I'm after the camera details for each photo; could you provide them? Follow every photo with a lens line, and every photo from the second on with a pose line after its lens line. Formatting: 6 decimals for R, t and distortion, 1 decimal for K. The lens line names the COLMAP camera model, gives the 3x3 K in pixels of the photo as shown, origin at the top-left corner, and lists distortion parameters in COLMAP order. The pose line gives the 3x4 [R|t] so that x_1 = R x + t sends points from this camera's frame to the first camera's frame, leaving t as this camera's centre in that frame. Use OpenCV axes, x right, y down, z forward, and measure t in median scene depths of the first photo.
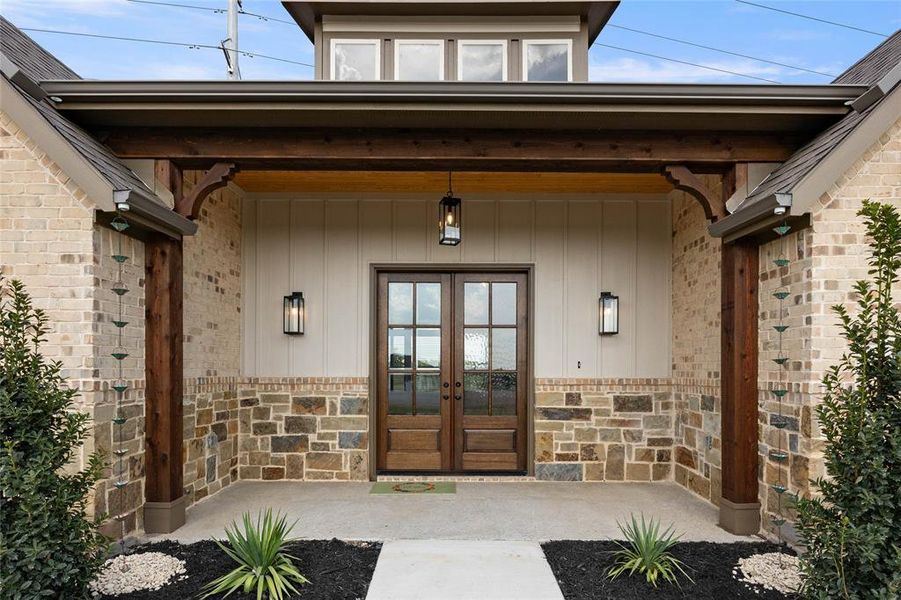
lens RADIAL K [[360.7, 0, 451.9], [0, 360.7, 302.7], [0, 0, 1]] dist [-0.000323, -0.000240]
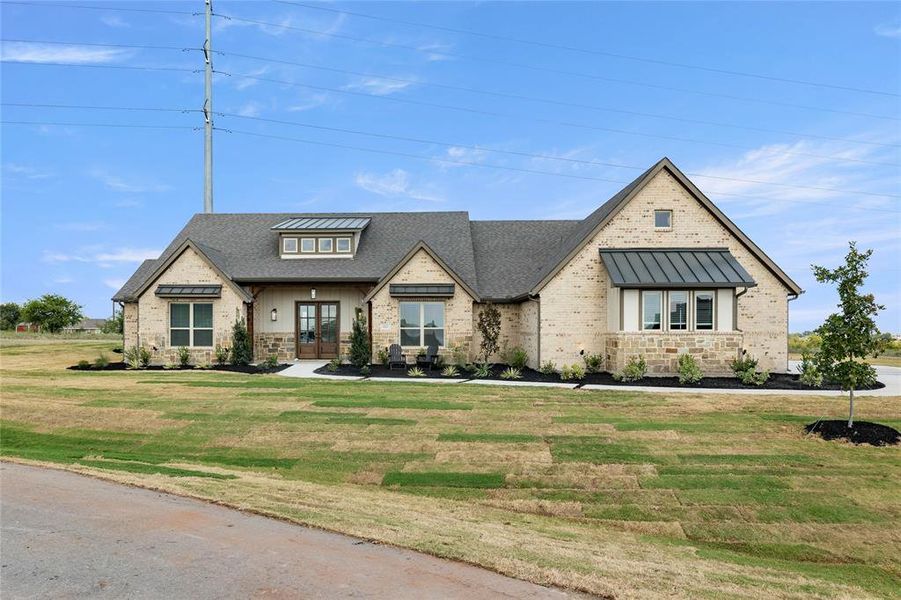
lens RADIAL K [[360.7, 0, 451.3], [0, 360.7, 304.7], [0, 0, 1]] dist [-0.000323, -0.000240]
pose [[0.999834, -0.004818, -0.017586, 1.399436], [0.004734, 0.999977, -0.004781, -0.043138], [0.017609, 0.004697, 0.999834, -2.579572]]
